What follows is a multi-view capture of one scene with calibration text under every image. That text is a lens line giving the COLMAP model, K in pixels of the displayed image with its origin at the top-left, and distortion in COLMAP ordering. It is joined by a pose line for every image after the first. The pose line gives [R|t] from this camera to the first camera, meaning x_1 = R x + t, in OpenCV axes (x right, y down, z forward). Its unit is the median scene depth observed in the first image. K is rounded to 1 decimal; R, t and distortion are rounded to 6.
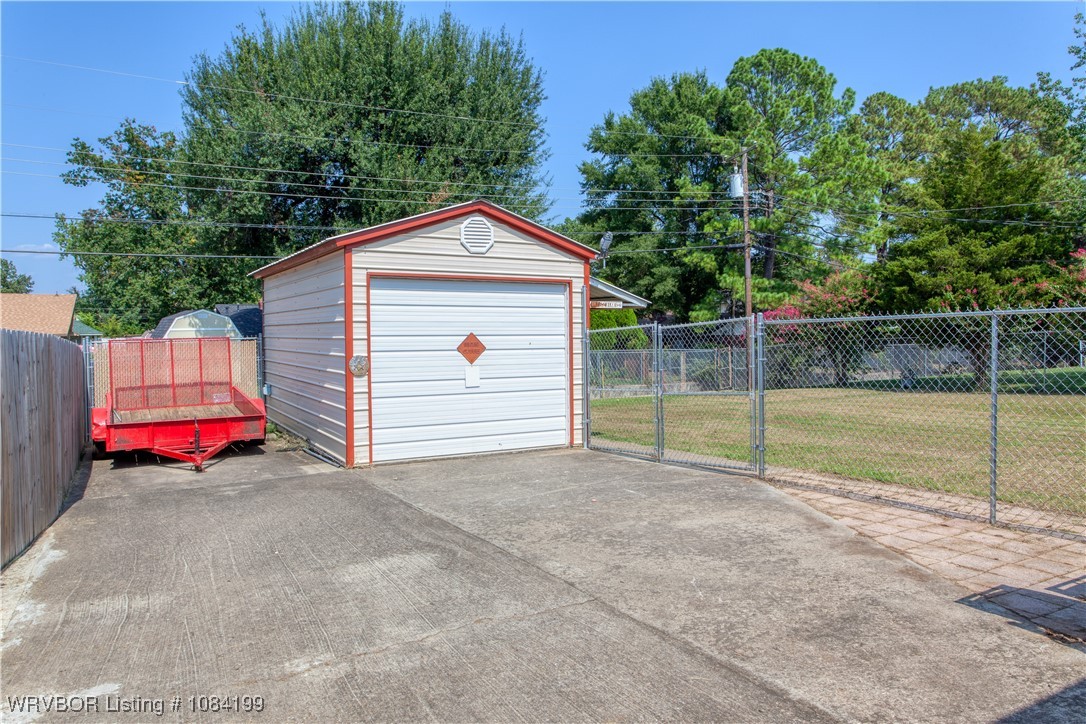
lens RADIAL K [[750.0, 0, 546.4], [0, 750.0, 364.7], [0, 0, 1]] dist [-0.014838, 0.001064]
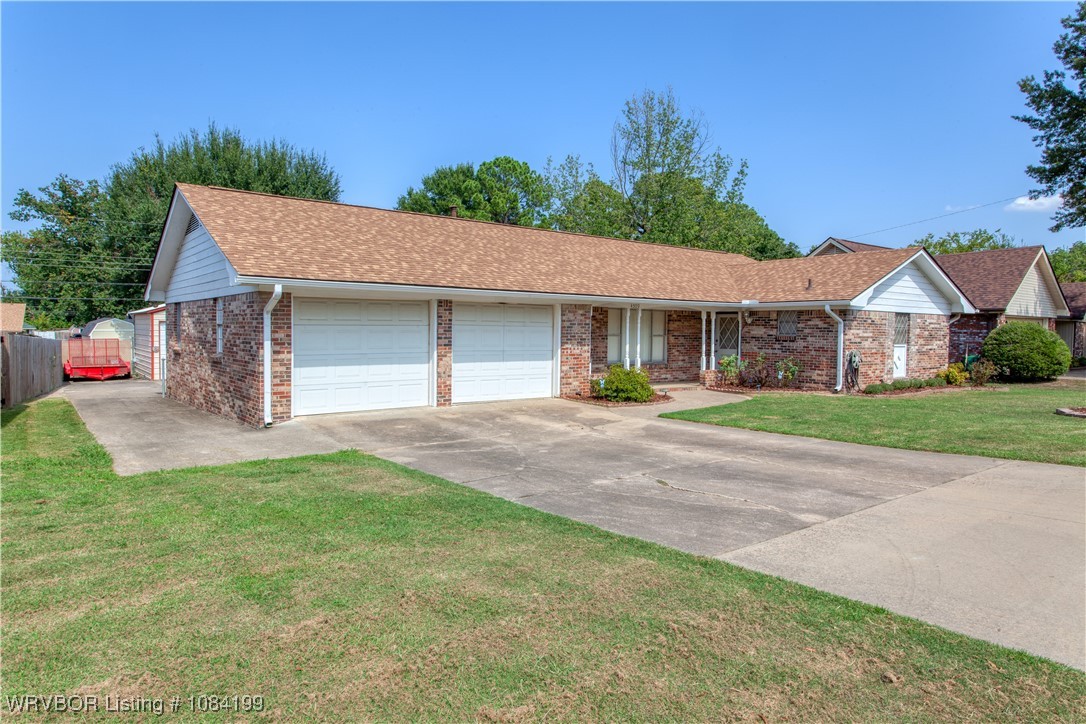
lens RADIAL K [[643.0, 0, 537.1], [0, 643.0, 359.4], [0, 0, 1]] dist [-0.021553, 0.008499]
pose [[0.989951, 0.008800, 0.141140, 0.153159], [-0.009091, 0.999958, 0.001419, 0.004149], [-0.141121, -0.002688, 0.989989, -0.304698]]
